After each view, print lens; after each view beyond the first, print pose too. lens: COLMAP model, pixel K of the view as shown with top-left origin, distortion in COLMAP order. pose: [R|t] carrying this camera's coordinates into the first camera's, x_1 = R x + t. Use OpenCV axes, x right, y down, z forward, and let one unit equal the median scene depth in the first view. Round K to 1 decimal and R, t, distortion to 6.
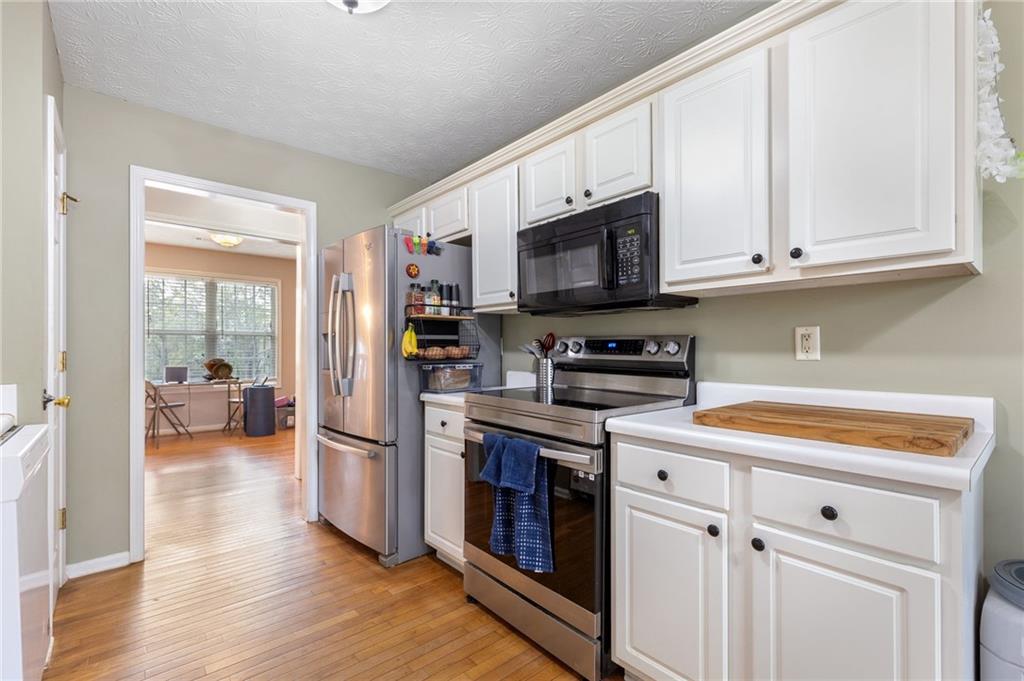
lens RADIAL K [[461.4, 0, 513.6], [0, 461.4, 349.2], [0, 0, 1]] dist [-0.000331, -0.000119]
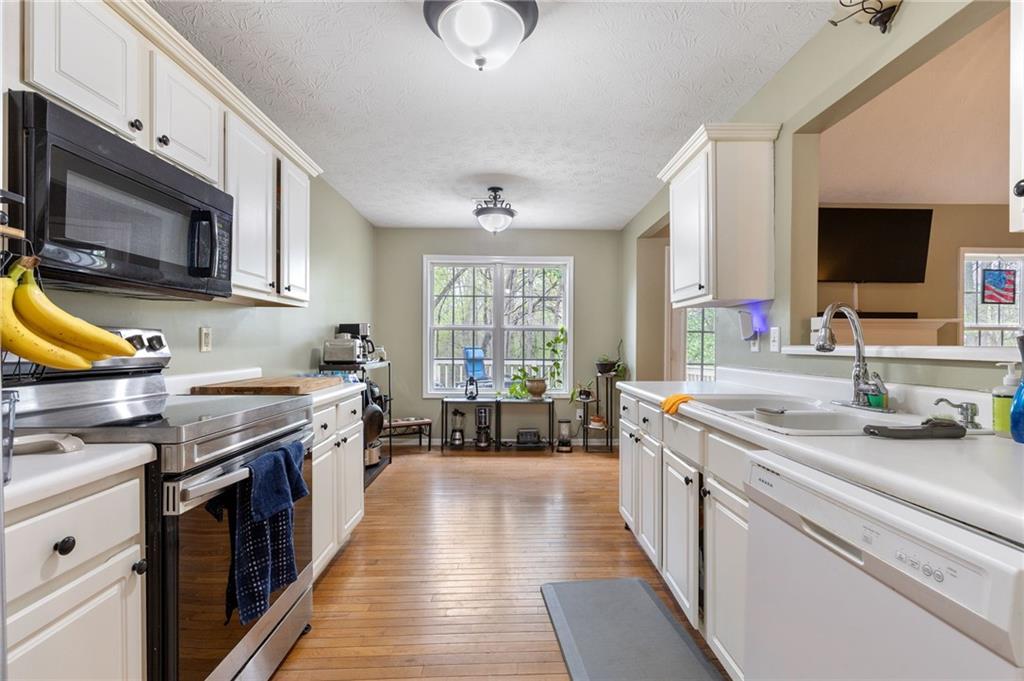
lens RADIAL K [[461.4, 0, 513.6], [0, 461.4, 349.2], [0, 0, 1]] dist [-0.000331, -0.000119]
pose [[-0.771063, -0.007130, 0.636719, -1.191929], [-0.001364, 0.999953, 0.009547, 0.001403], [-0.636758, 0.006493, -0.771036, 1.898621]]
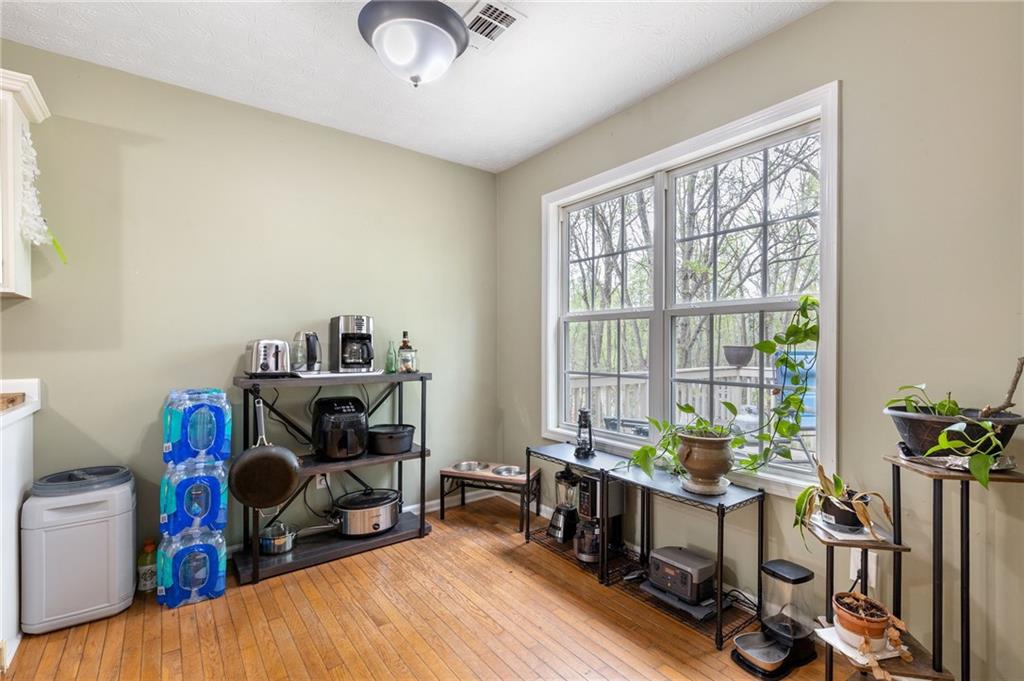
lens RADIAL K [[461.4, 0, 513.6], [0, 461.4, 349.2], [0, 0, 1]] dist [-0.000331, -0.000119]
pose [[0.071803, -0.008909, 0.997379, -0.396773], [0.000219, 0.999960, 0.008916, -0.007153], [-0.997419, -0.000421, 0.071802, -0.702694]]
